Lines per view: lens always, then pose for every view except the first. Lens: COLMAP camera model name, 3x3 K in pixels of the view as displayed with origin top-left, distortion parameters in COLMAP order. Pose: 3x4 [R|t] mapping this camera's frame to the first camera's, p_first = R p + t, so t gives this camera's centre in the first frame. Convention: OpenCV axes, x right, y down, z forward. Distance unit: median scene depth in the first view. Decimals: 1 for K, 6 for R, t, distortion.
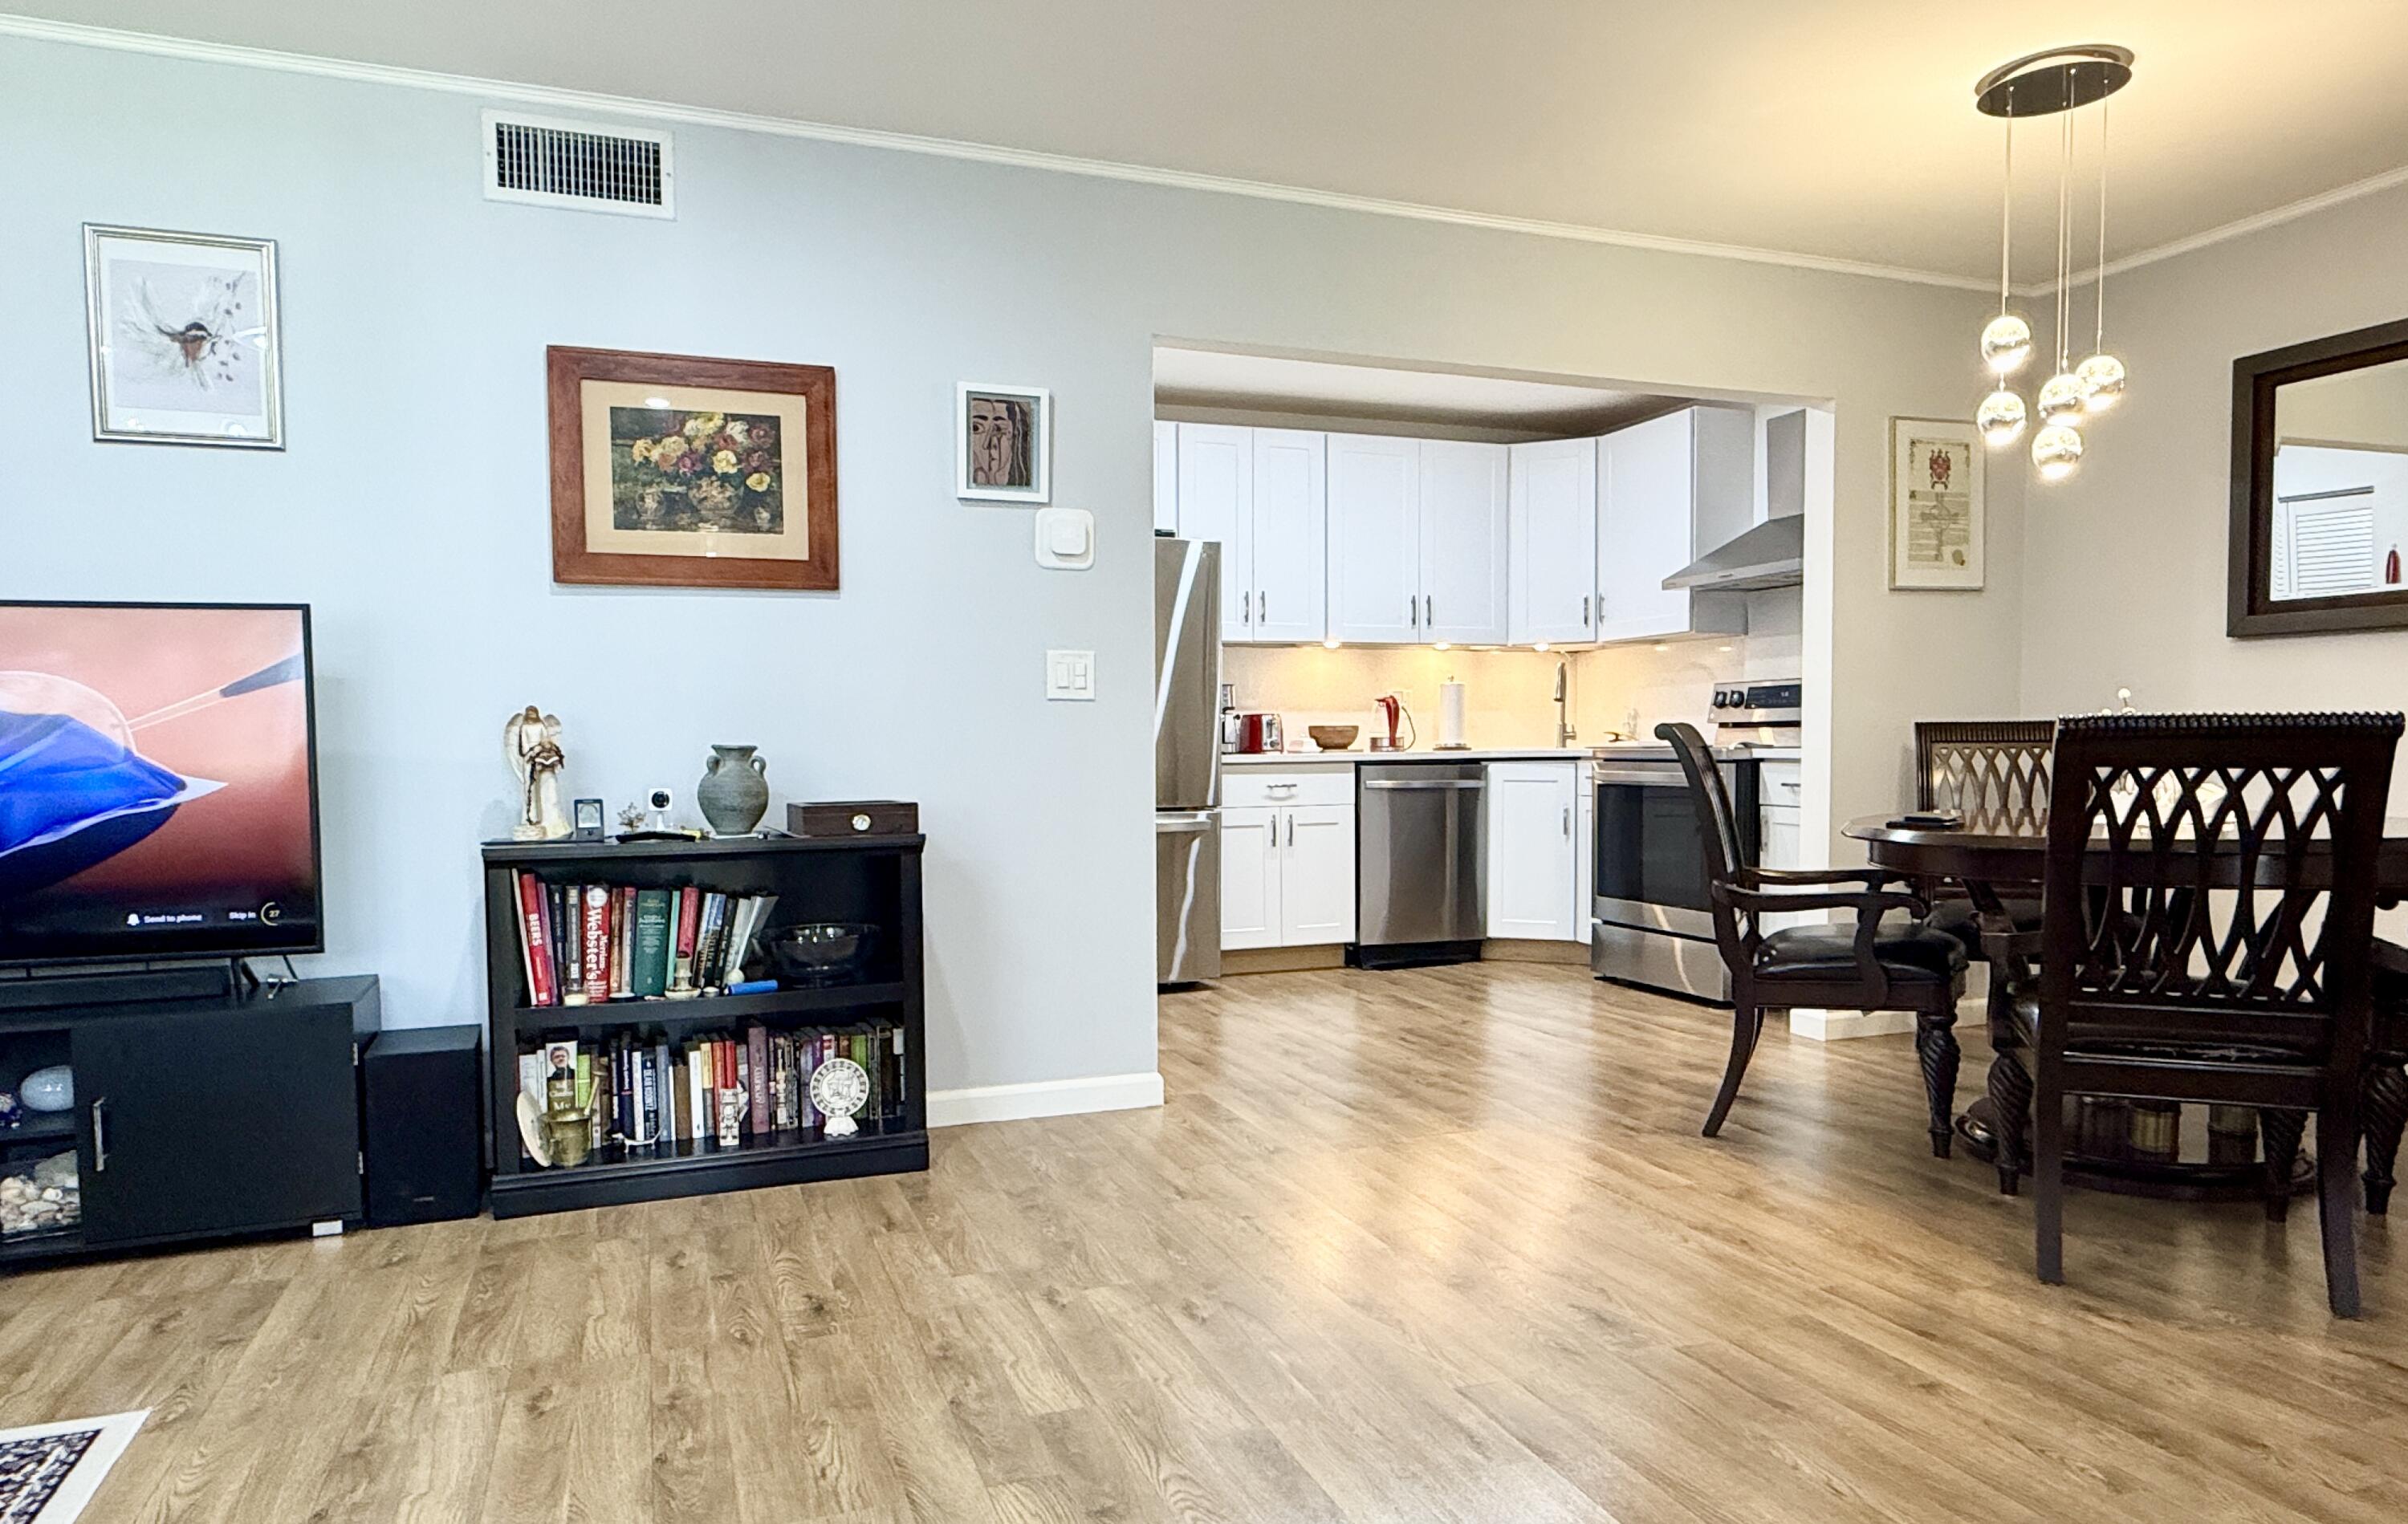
lens RADIAL K [[1509.0, 0, 1189.0], [0, 1509.0, 809.6], [0, 0, 1]] dist [0.007277, 0.001840]
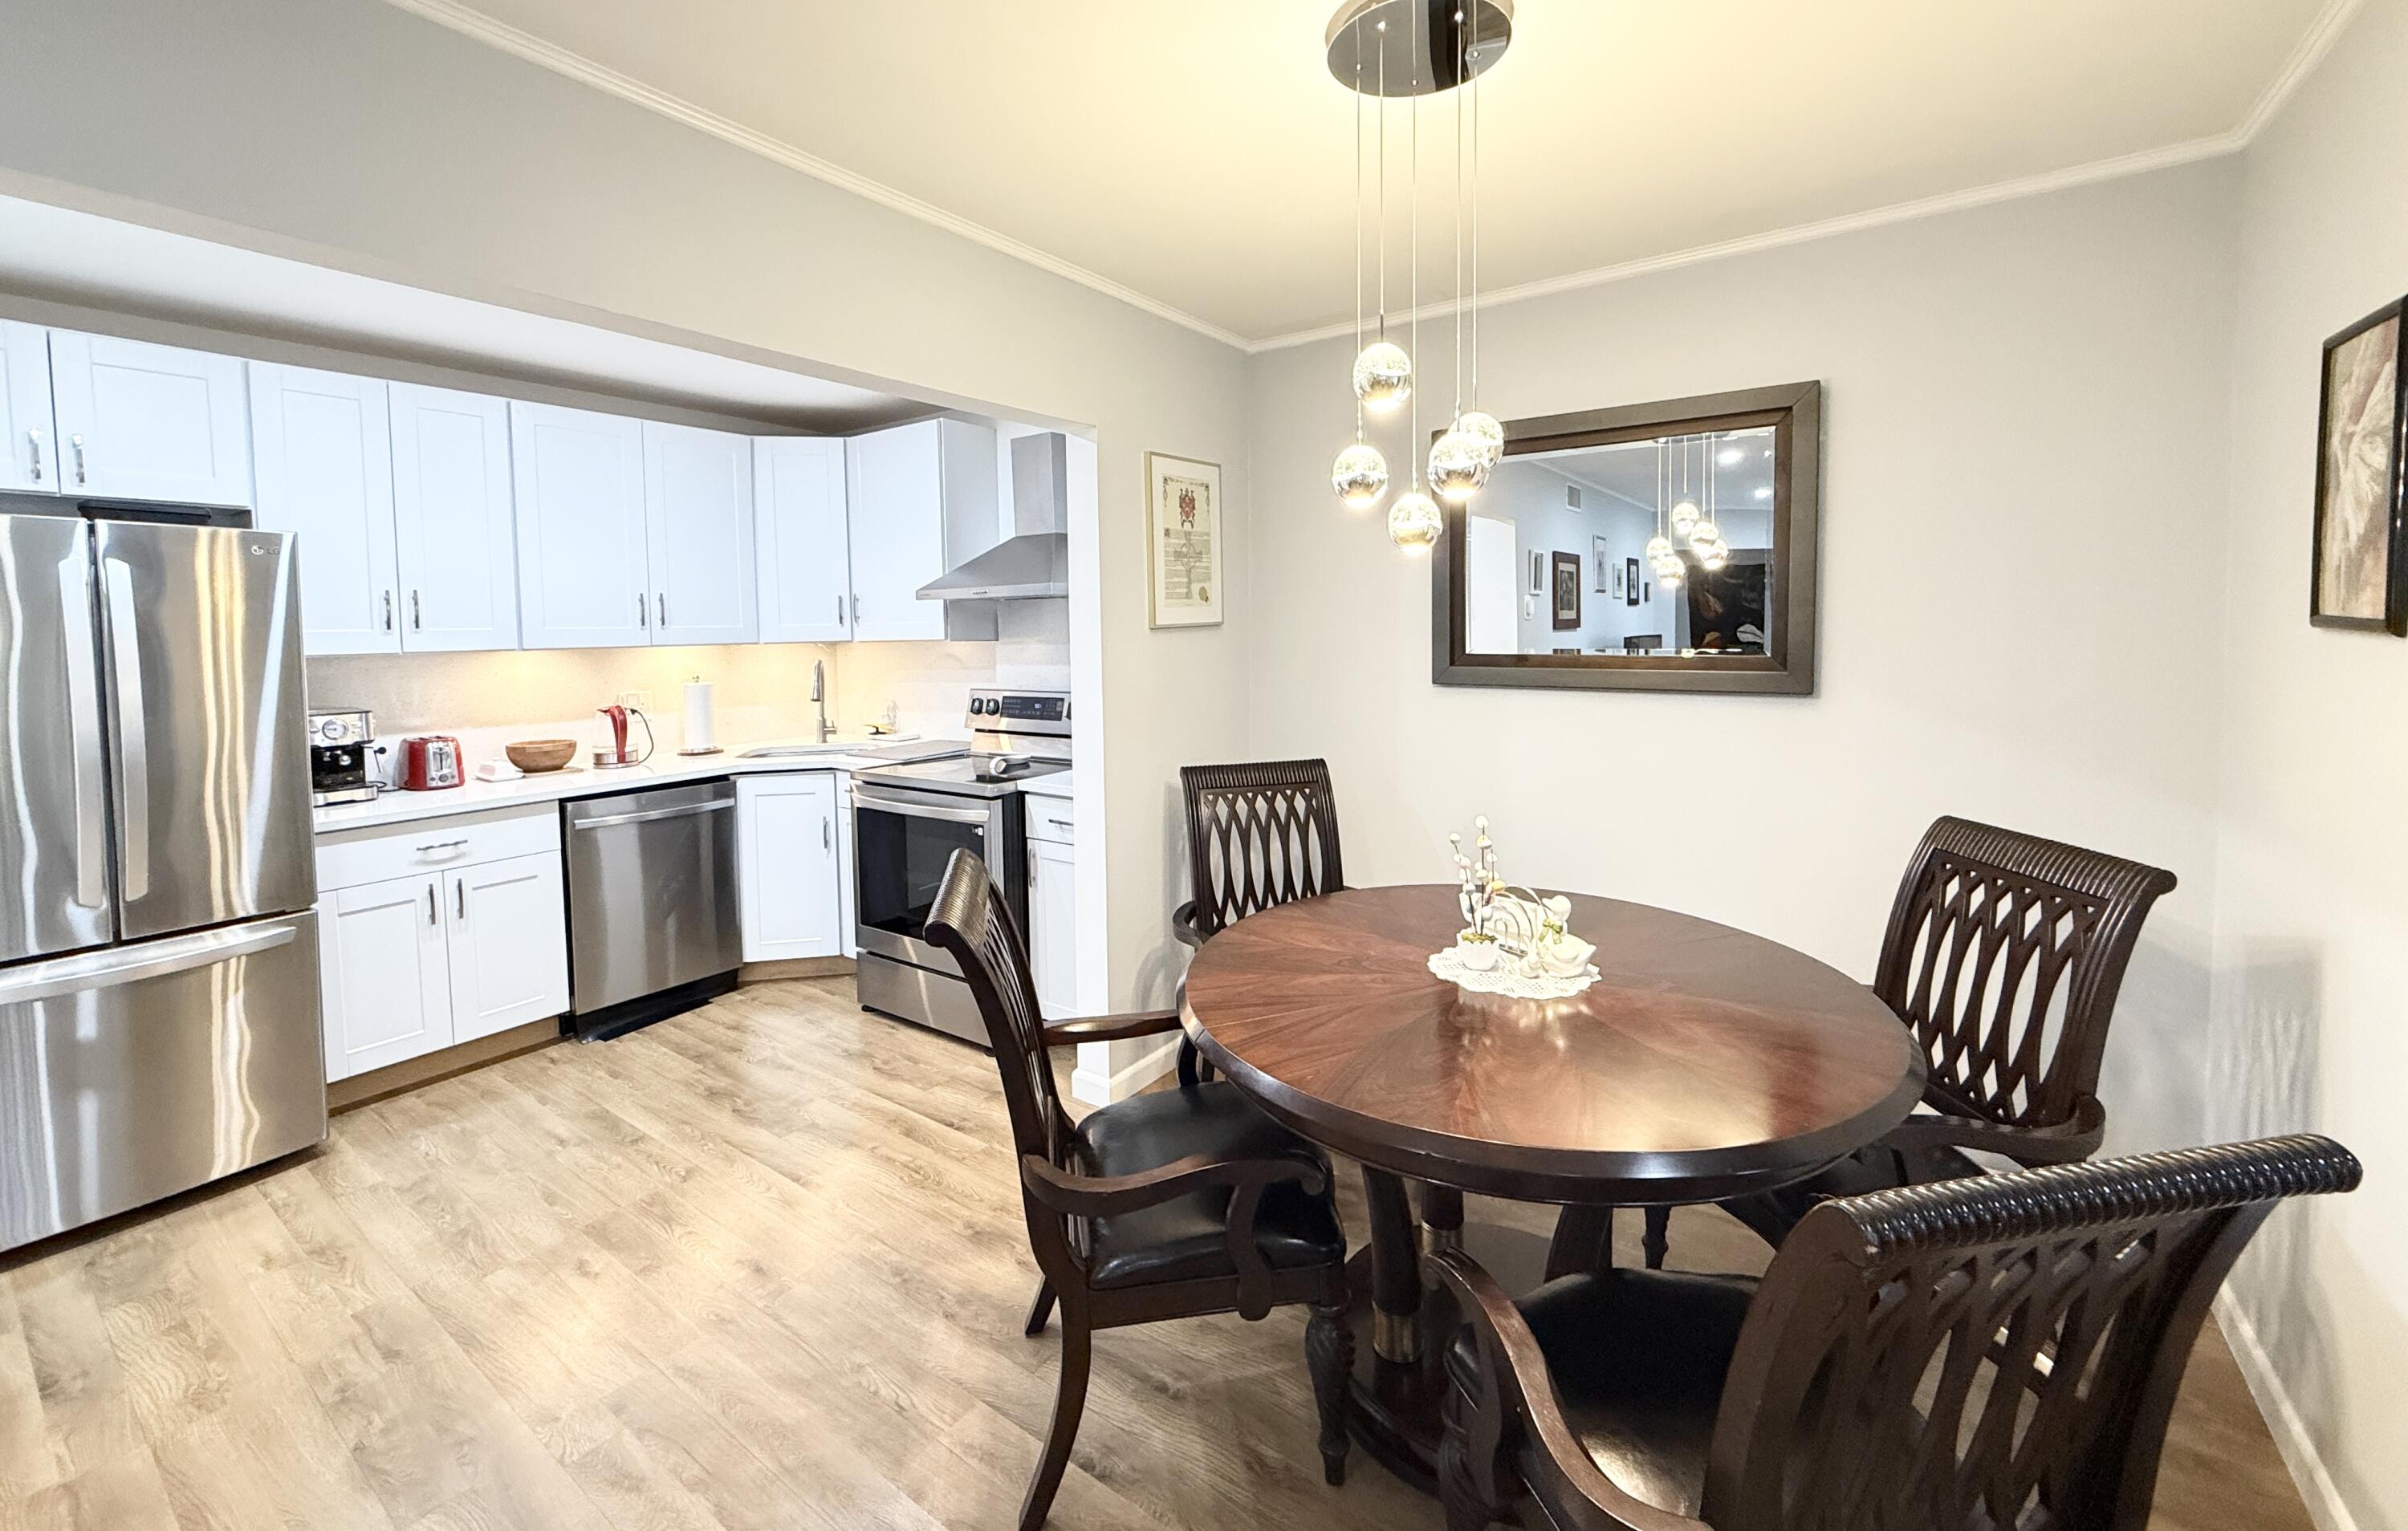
lens RADIAL K [[974.1, 0, 1211.1], [0, 974.1, 677.9], [0, 0, 1]] dist [-0.004104, -0.000202]
pose [[0.826494, -0.036310, 0.561773, 0.156840], [0.035727, 0.999289, 0.012026, -0.132723], [-0.561810, 0.010131, 0.827204, 0.507504]]
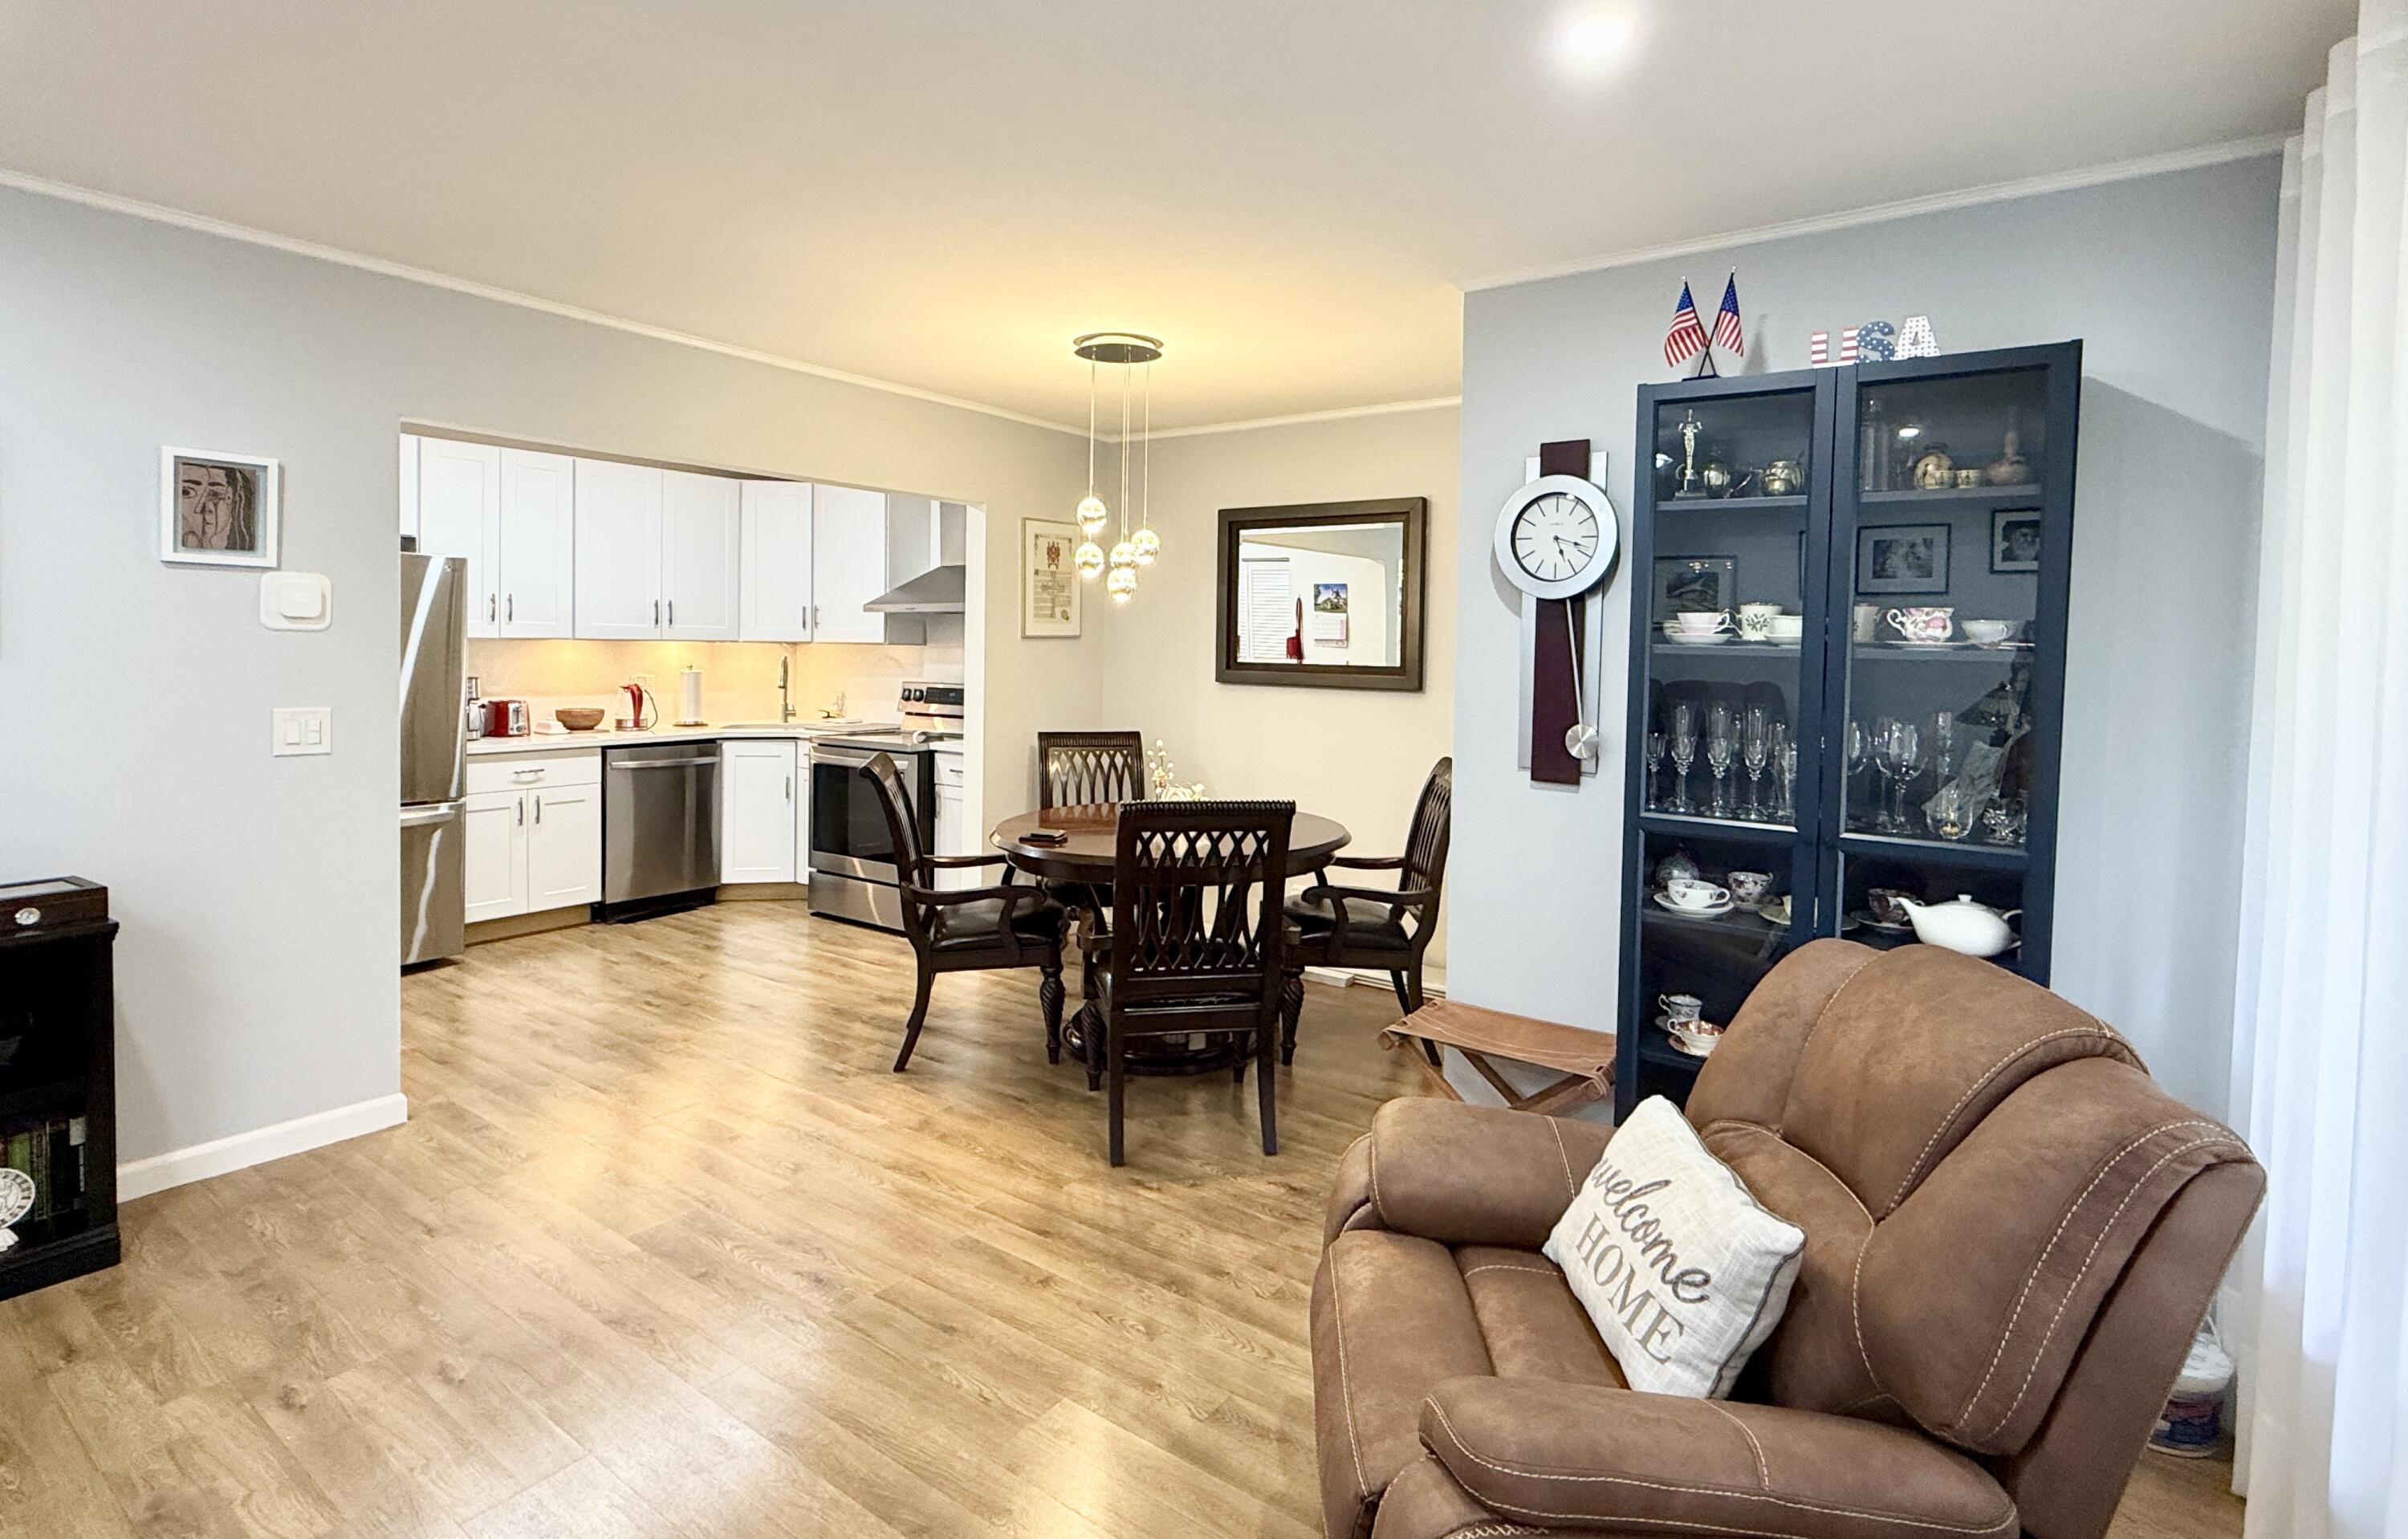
lens RADIAL K [[1183.1, 0, 1208.7], [0, 1183.1, 682.3], [0, 0, 1]] dist [0.006236, -0.000269]
pose [[0.831641, 0.003943, 0.555300, -0.011820], [0.003206, 0.999924, -0.011902, -0.098977], [-0.555304, 0.011679, 0.831565, -0.030416]]
